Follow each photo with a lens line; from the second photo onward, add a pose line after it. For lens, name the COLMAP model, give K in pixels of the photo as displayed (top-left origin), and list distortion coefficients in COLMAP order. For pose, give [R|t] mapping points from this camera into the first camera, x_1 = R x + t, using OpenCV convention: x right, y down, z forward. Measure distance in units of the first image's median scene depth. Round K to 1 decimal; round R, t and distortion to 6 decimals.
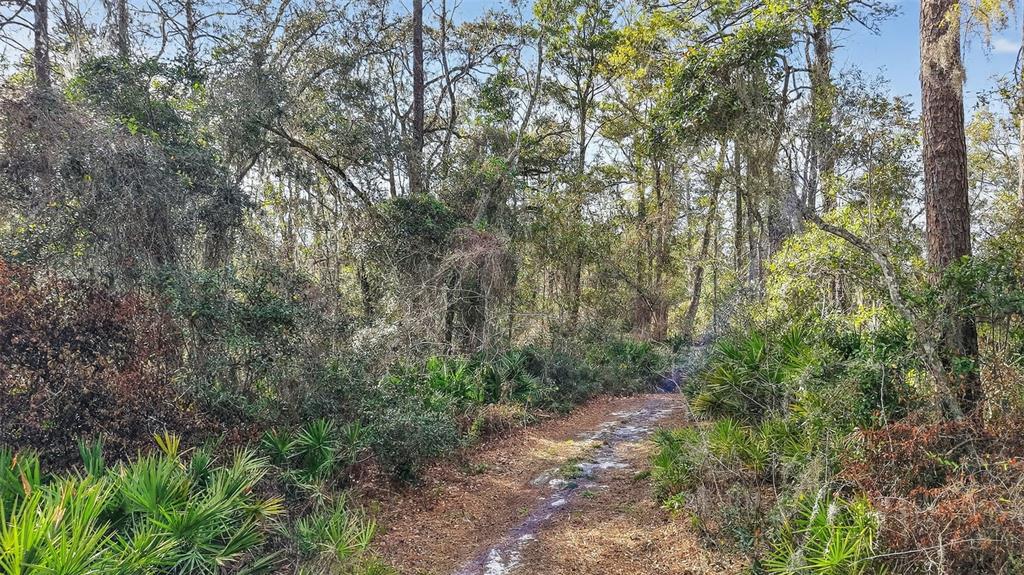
lens RADIAL K [[721.6, 0, 511.6], [0, 721.6, 287.2], [0, 0, 1]] dist [0.020080, -0.001007]
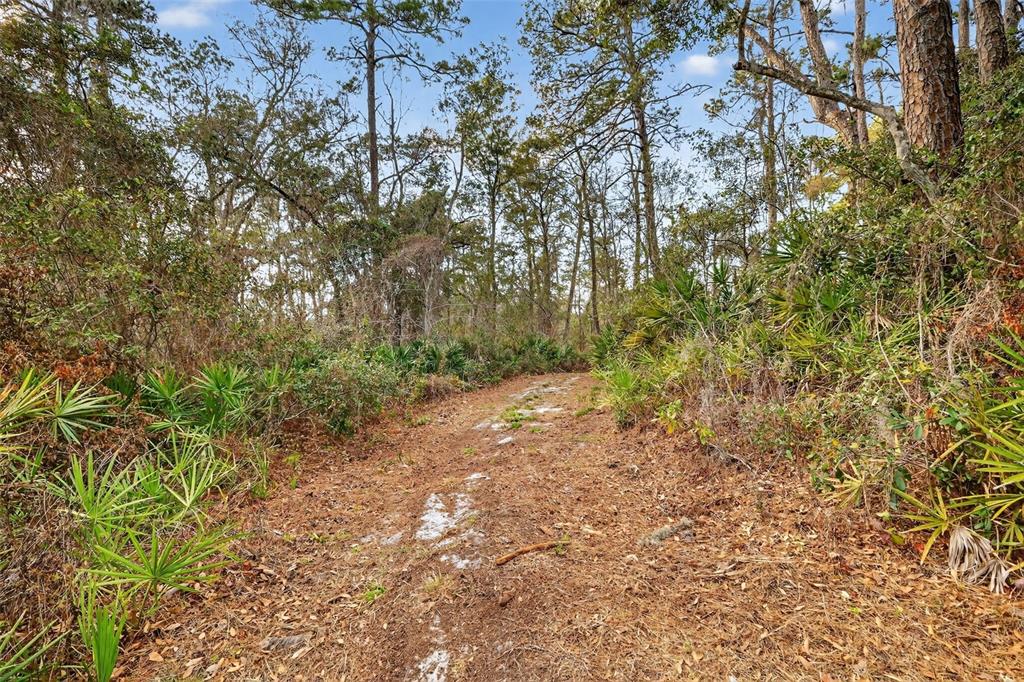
lens RADIAL K [[460.1, 0, 512.9], [0, 460.1, 341.1], [0, 0, 1]] dist [-0.001891, 0.000035]
pose [[0.989724, -0.036754, 0.138185, -0.001738], [0.033794, 0.999148, 0.023706, 0.103065], [-0.138938, -0.018792, 0.990123, 0.274191]]
